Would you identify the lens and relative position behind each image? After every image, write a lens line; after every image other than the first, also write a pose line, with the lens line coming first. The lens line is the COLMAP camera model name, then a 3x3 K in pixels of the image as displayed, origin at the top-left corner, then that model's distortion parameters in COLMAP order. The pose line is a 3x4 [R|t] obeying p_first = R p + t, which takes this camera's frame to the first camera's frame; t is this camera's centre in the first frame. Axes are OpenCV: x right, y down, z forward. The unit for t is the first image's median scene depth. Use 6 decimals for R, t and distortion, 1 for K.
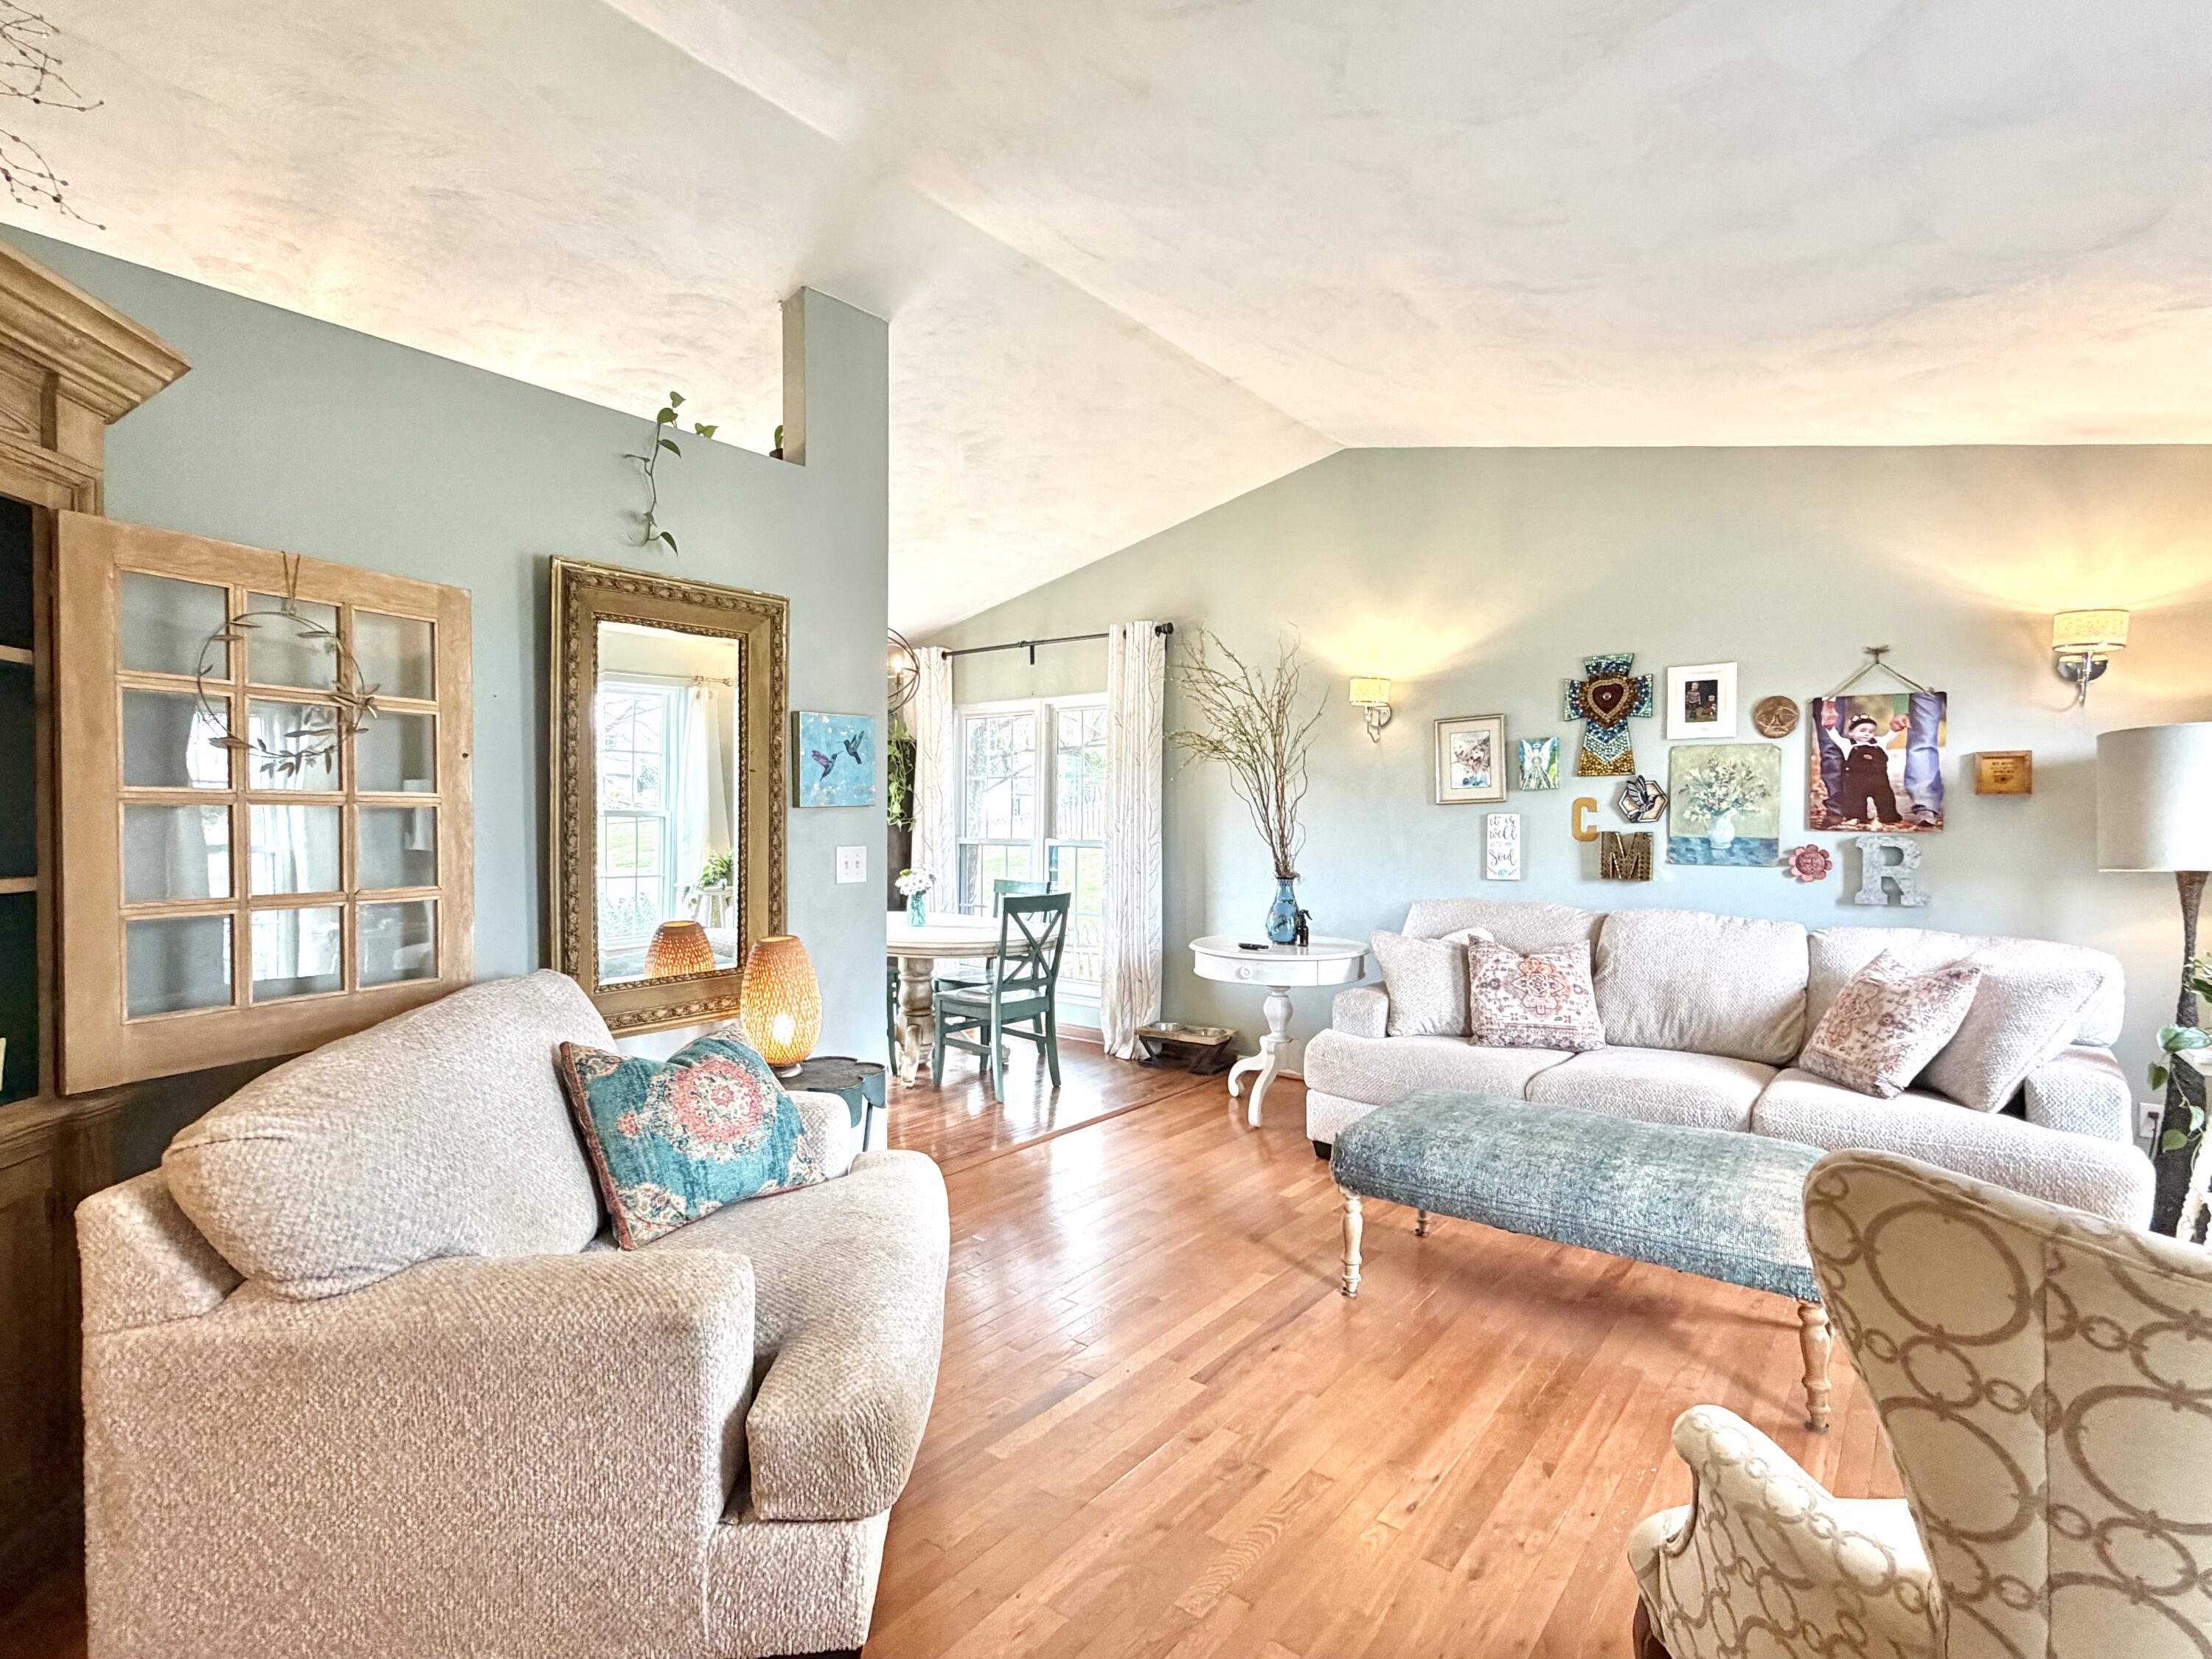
lens RADIAL K [[1103.8, 0, 1104.0], [0, 1103.8, 828.4], [0, 0, 1]] dist [0.000226, -0.000354]
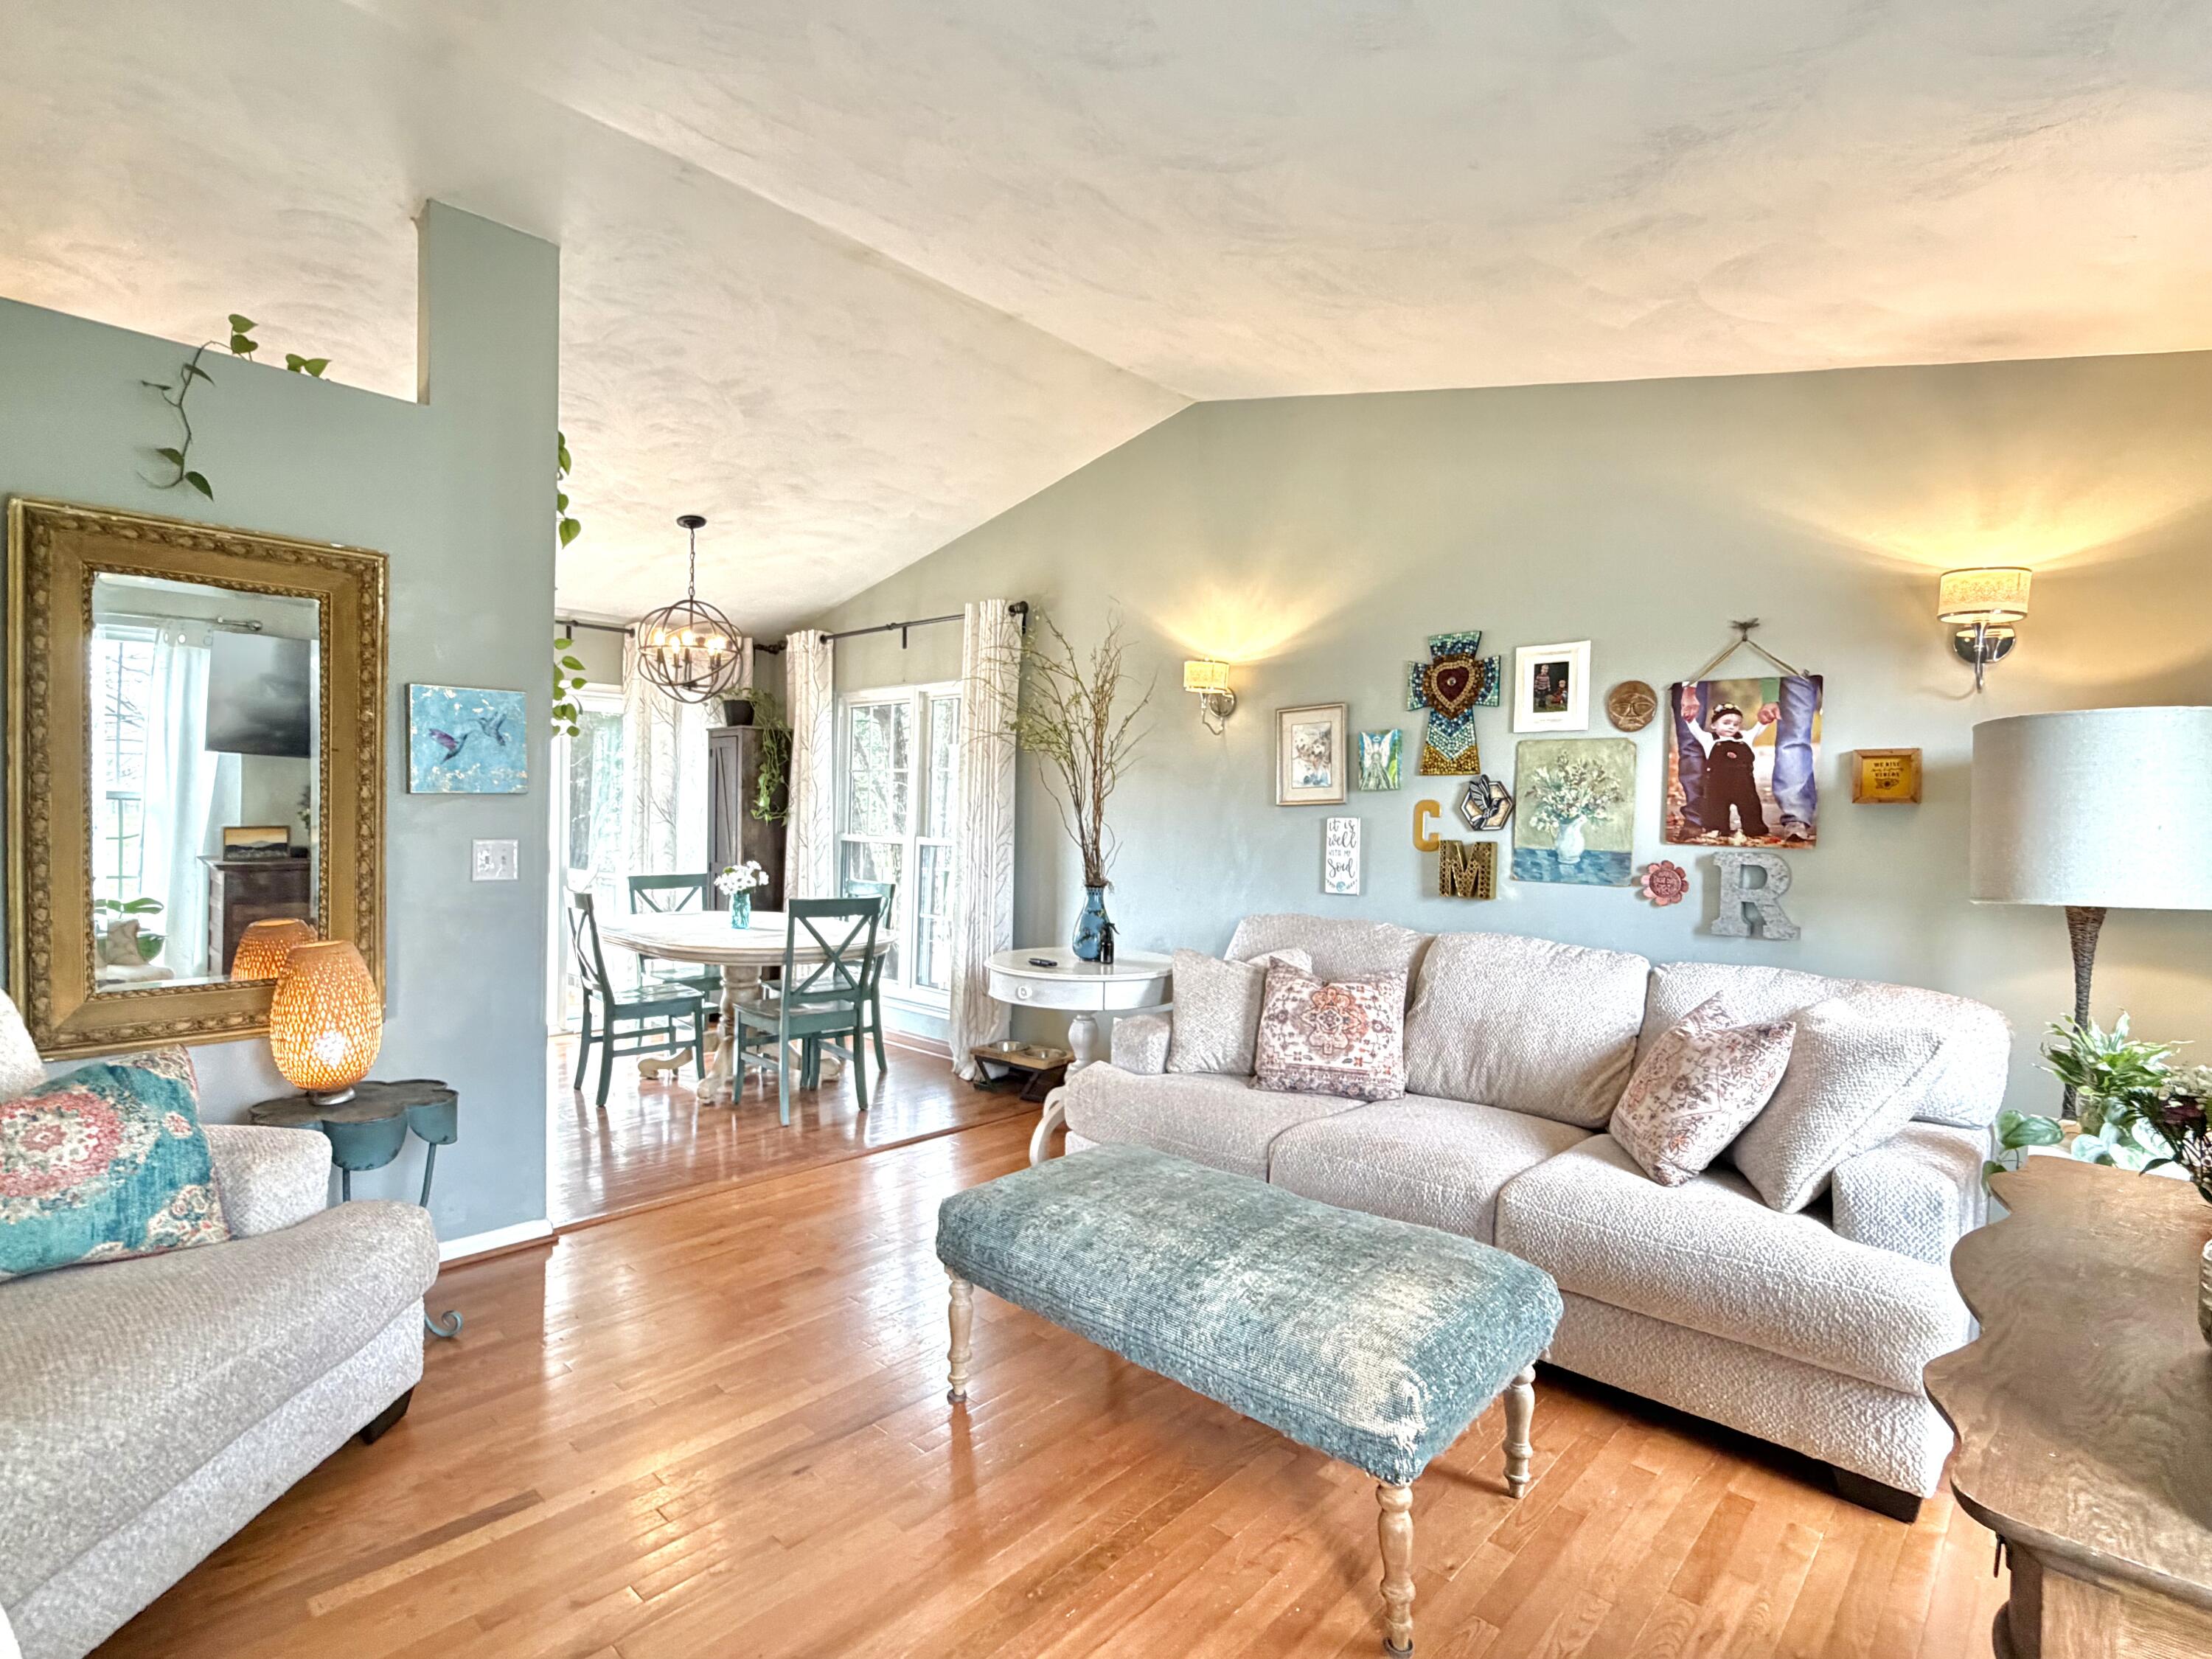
lens RADIAL K [[1103.8, 0, 1107.3], [0, 1103.8, 828.6], [0, 0, 1]] dist [0.000226, -0.000354]
pose [[0.996442, 0.019289, -0.082041, 0.318132], [-0.019321, 0.999813, 0.000395, -0.001865], [0.082033, 0.001192, 0.996629, 0.156302]]
